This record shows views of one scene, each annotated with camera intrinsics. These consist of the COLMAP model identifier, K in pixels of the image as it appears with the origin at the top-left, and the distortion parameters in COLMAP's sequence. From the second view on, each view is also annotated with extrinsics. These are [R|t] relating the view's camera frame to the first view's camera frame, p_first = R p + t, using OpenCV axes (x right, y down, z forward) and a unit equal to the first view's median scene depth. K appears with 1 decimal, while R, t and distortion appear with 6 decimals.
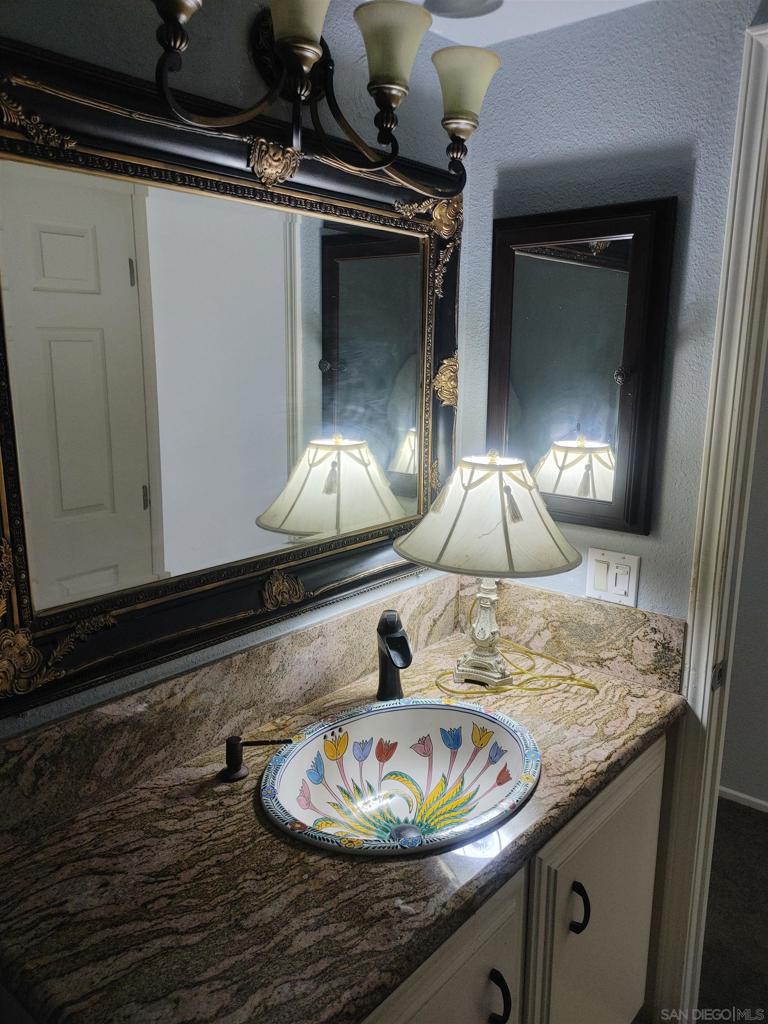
lens RADIAL K [[774.9, 0, 384.6], [0, 774.9, 513.1], [0, 0, 1]] dist [0.053219, -0.037881]
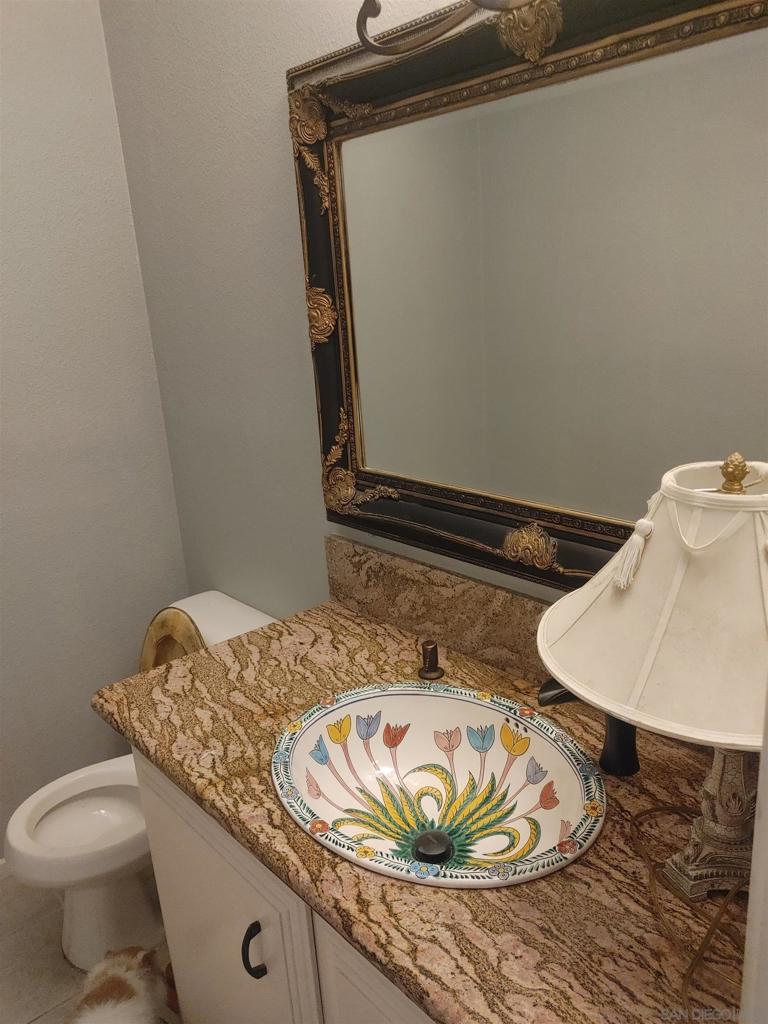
lens RADIAL K [[774.9, 0, 384.5], [0, 774.9, 511.4], [0, 0, 1]] dist [0.053219, -0.037881]
pose [[-0.135691, 0.284513, -0.949021, 0.892606], [-0.145770, 0.941722, 0.303167, -0.226782], [0.979969, 0.179476, -0.086309, 1.130946]]
